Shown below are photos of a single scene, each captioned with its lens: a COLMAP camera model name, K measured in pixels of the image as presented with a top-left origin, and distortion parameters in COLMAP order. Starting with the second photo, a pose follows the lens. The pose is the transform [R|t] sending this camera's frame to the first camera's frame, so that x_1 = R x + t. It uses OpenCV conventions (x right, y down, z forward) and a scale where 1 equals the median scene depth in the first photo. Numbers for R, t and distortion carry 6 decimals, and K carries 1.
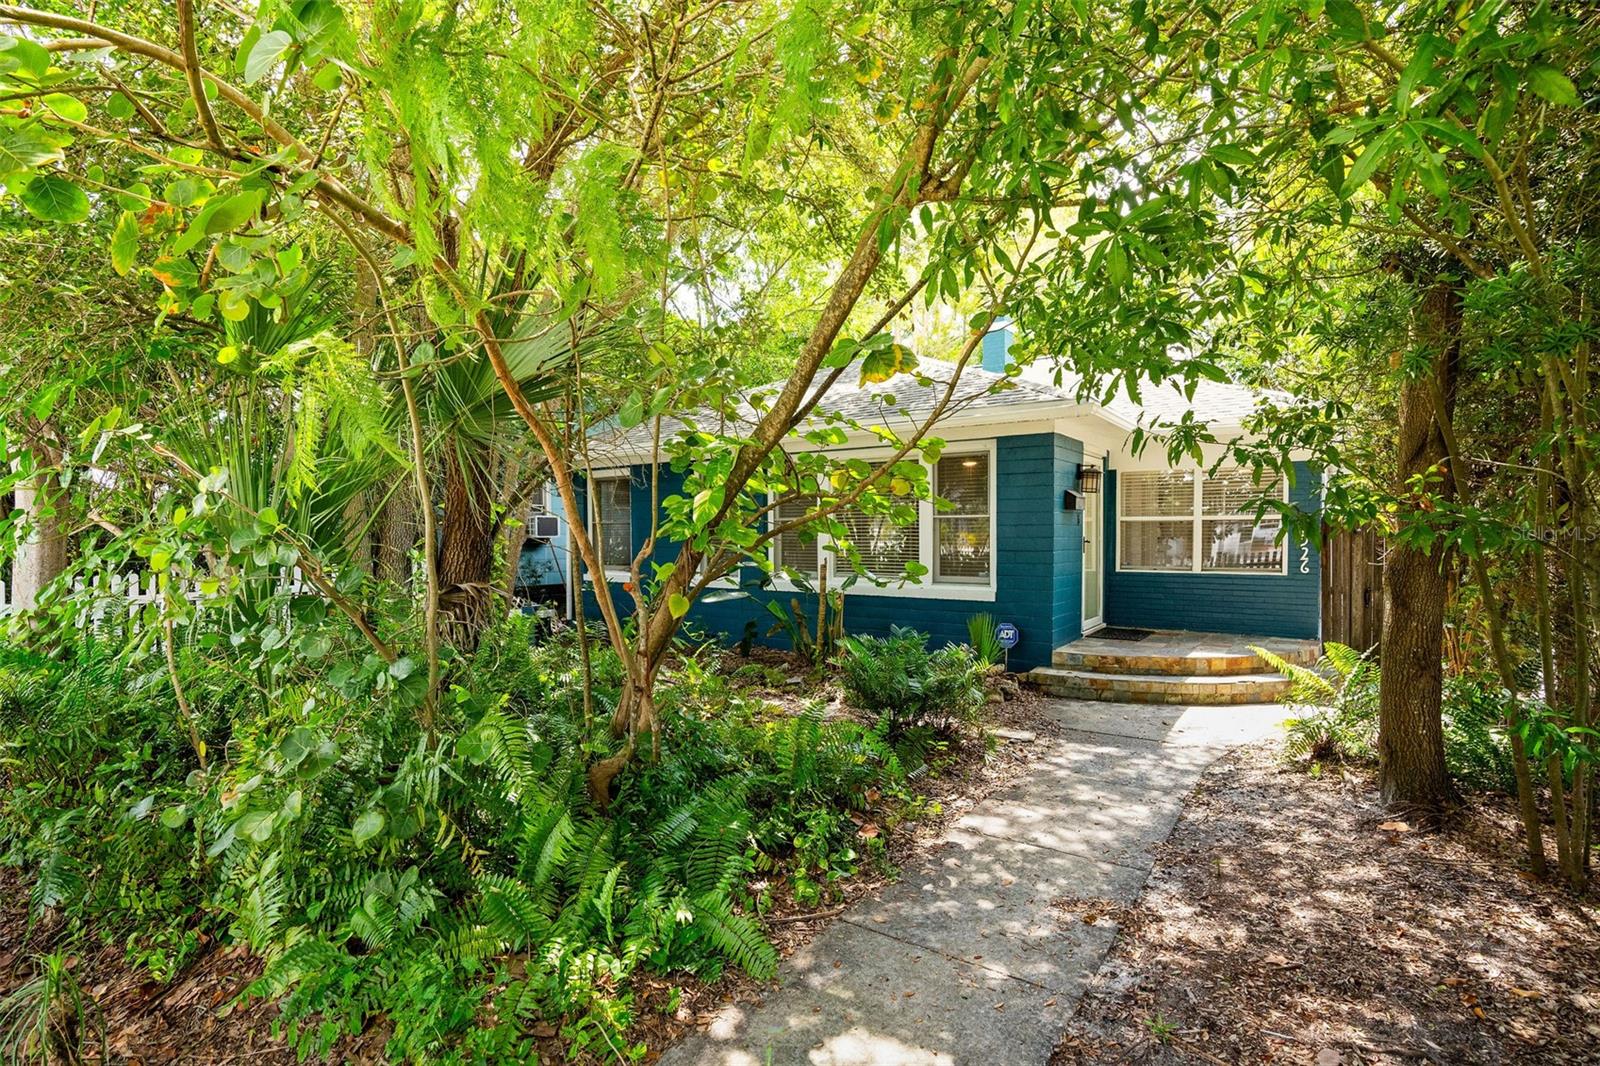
lens RADIAL K [[746.8, 0, 800.5], [0, 746.8, 553.5], [0, 0, 1]] dist [-0.038036, 0.006898]
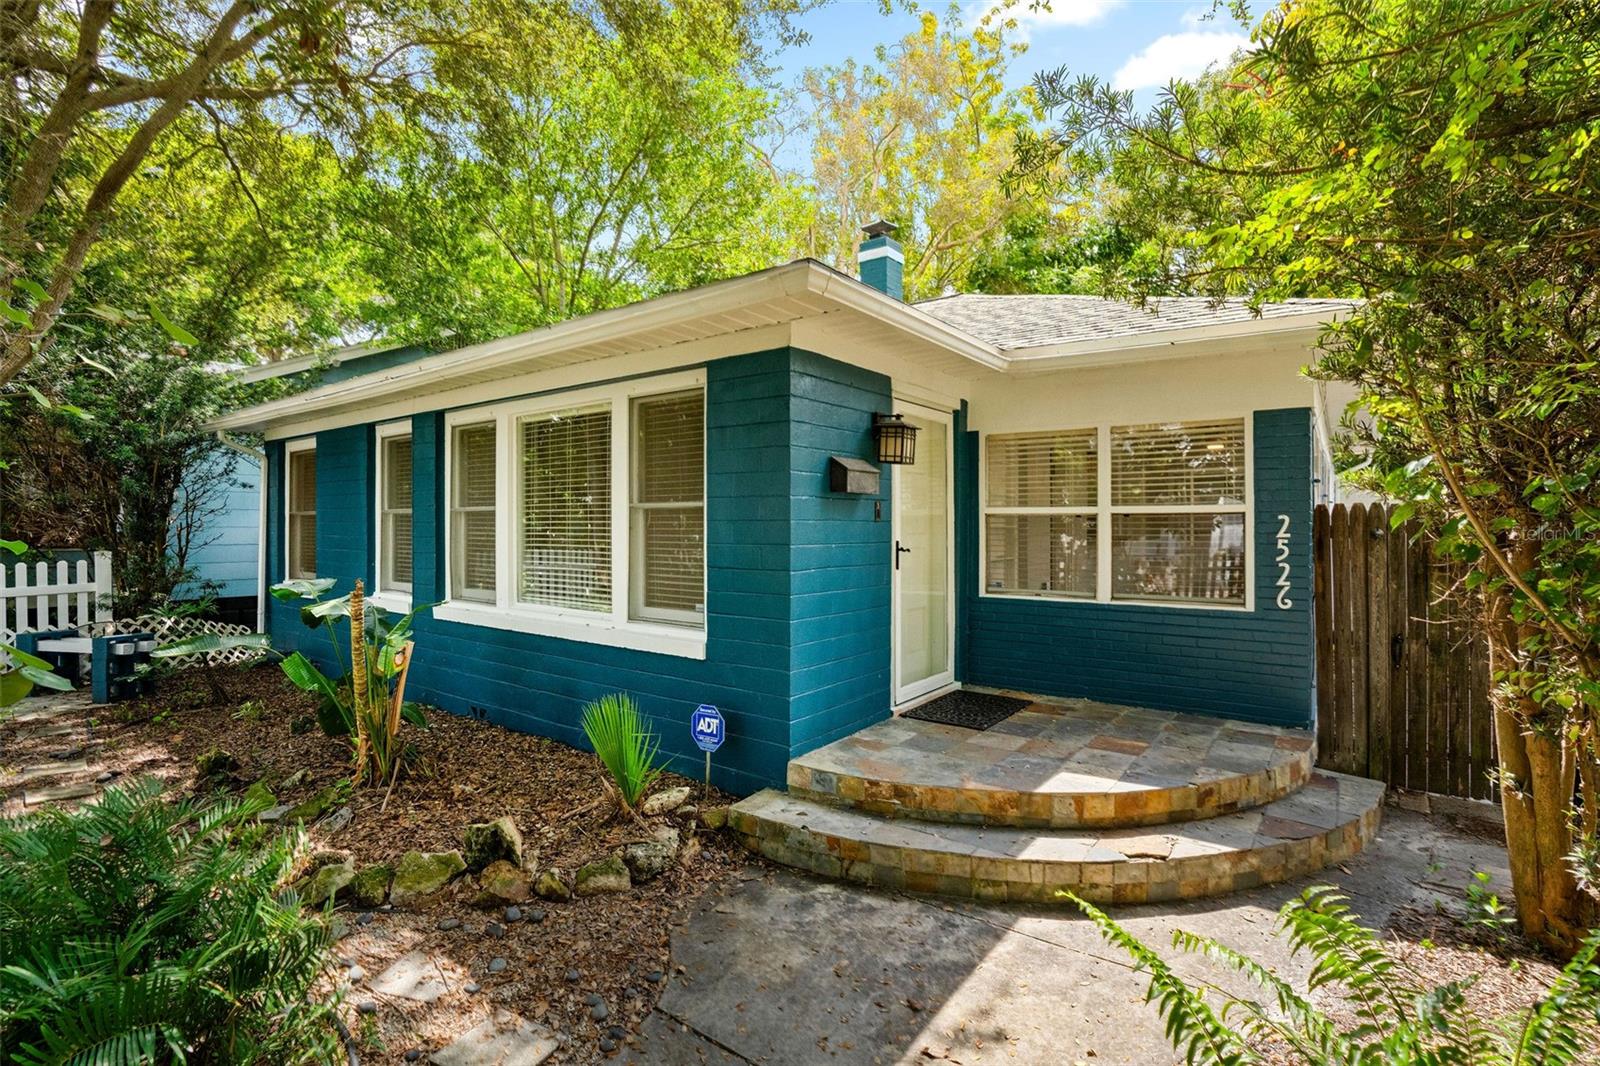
lens RADIAL K [[746.8, 0, 802.1], [0, 746.8, 520.9], [0, 0, 1]] dist [-0.038036, 0.006898]
pose [[0.999916, 0.005842, -0.011582, 0.356310], [-0.006209, 0.999470, -0.031956, -0.021860], [0.011389, 0.032025, 0.999422, 0.475783]]
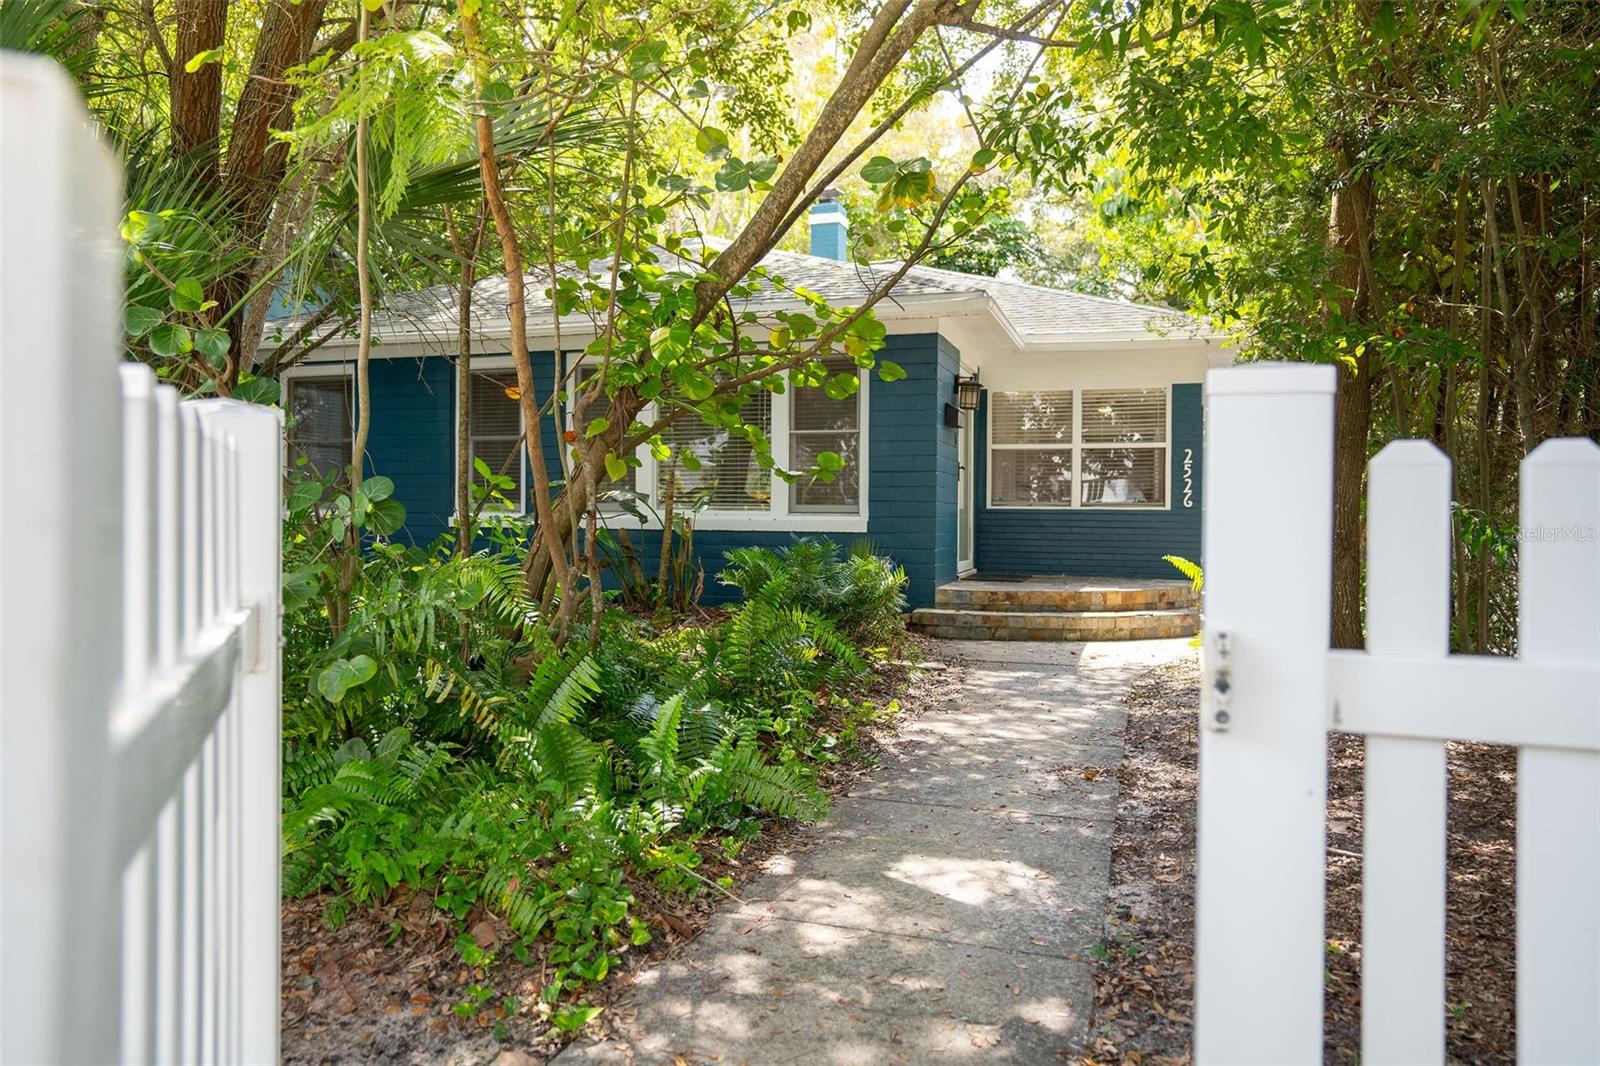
lens RADIAL K [[1048.4, 0, 790.8], [0, 1048.4, 536.1], [0, 0, 1]] dist [0.009219, -0.000293]
pose [[0.956197, 0.007278, 0.292634, -0.172481], [-0.004946, 0.999950, -0.008711, 0.083371], [-0.292683, 0.006882, 0.956185, -0.099264]]
